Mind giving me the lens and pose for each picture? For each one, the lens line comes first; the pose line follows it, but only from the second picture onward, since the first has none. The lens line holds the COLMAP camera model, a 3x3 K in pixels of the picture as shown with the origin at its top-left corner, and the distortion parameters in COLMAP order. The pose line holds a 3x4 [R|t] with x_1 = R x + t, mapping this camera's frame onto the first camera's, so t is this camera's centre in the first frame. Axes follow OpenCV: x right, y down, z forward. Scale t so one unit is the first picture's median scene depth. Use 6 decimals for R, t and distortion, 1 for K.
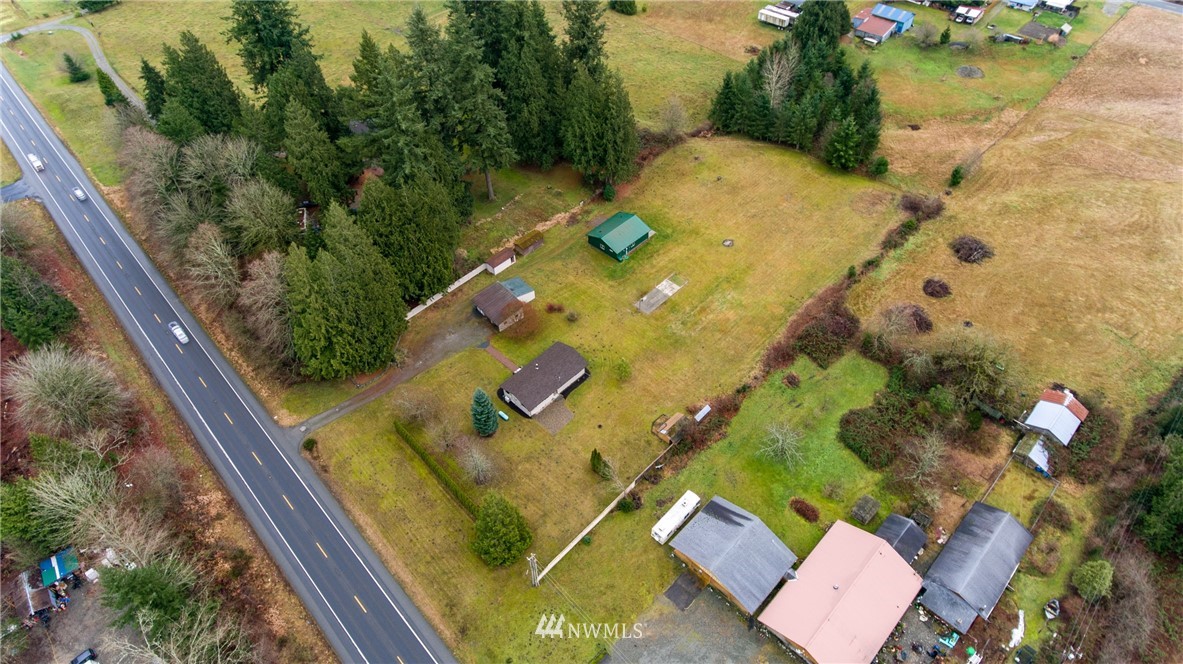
lens RADIAL K [[694.7, 0, 589.3], [0, 694.7, 326.3], [0, 0, 1]] dist [0.008332, -0.005413]
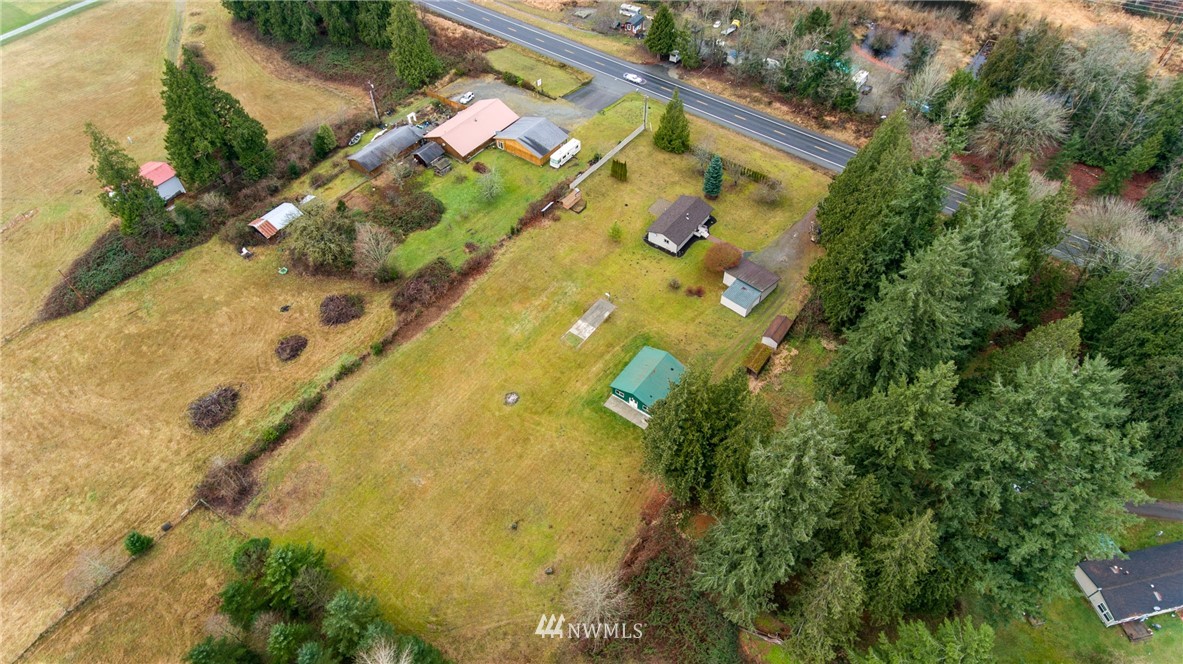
lens RADIAL K [[694.7, 0, 589.3], [0, 694.7, 326.3], [0, 0, 1]] dist [0.008332, -0.005413]
pose [[-0.989767, 0.128098, -0.062865, 0.174066], [-0.075246, -0.094223, 0.992703, -1.038435], [0.121240, 0.987275, 0.102897, 0.973384]]
